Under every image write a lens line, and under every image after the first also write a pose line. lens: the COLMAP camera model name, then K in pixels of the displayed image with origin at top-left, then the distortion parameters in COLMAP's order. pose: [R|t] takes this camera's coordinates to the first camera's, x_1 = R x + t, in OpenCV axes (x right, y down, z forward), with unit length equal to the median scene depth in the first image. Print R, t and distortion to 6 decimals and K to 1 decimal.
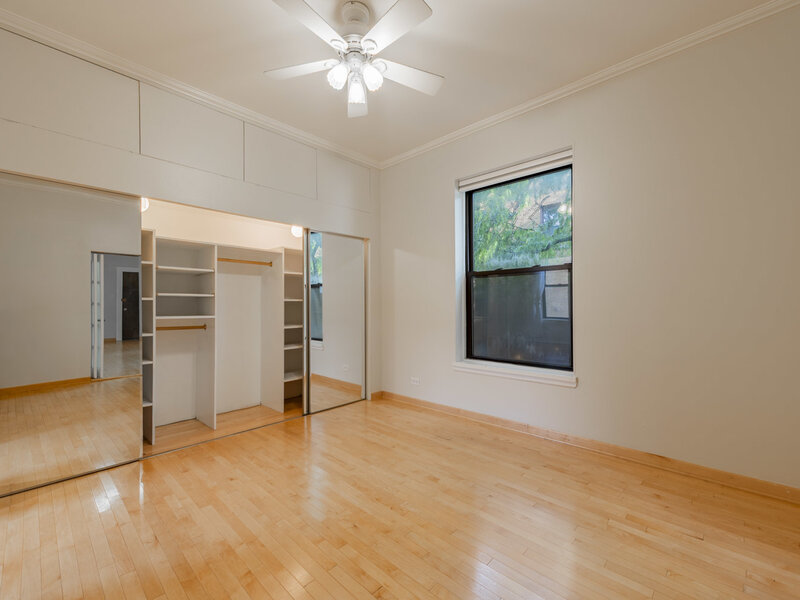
lens RADIAL K [[353.5, 0, 396.7], [0, 353.5, 300.9], [0, 0, 1]] dist [-0.000401, -0.000065]
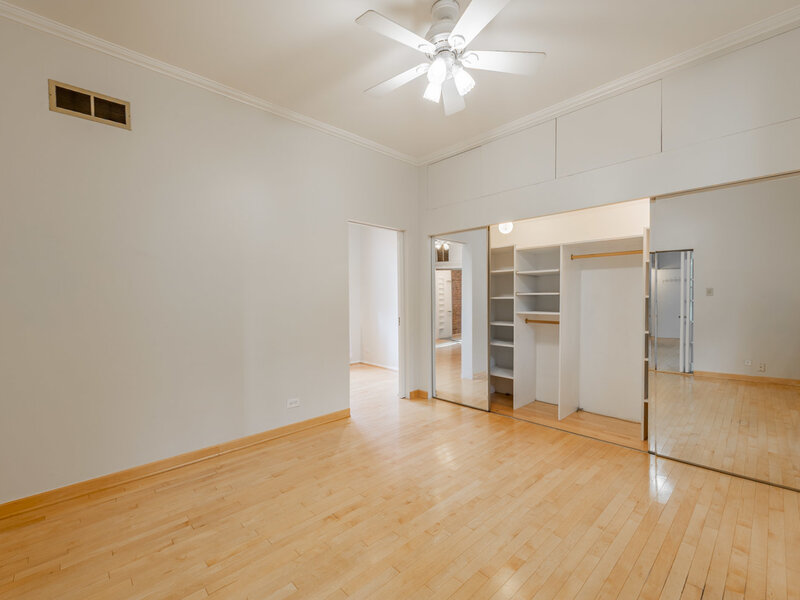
lens RADIAL K [[349.4, 0, 400.0], [0, 349.4, 300.0], [0, 0, 1]] dist [0.000452, 0.000103]
pose [[-0.052217, -0.000931, -0.998635, 0.606137], [0.010324, 0.999946, -0.001472, 0.001171], [0.998582, -0.010387, -0.052205, 0.640787]]
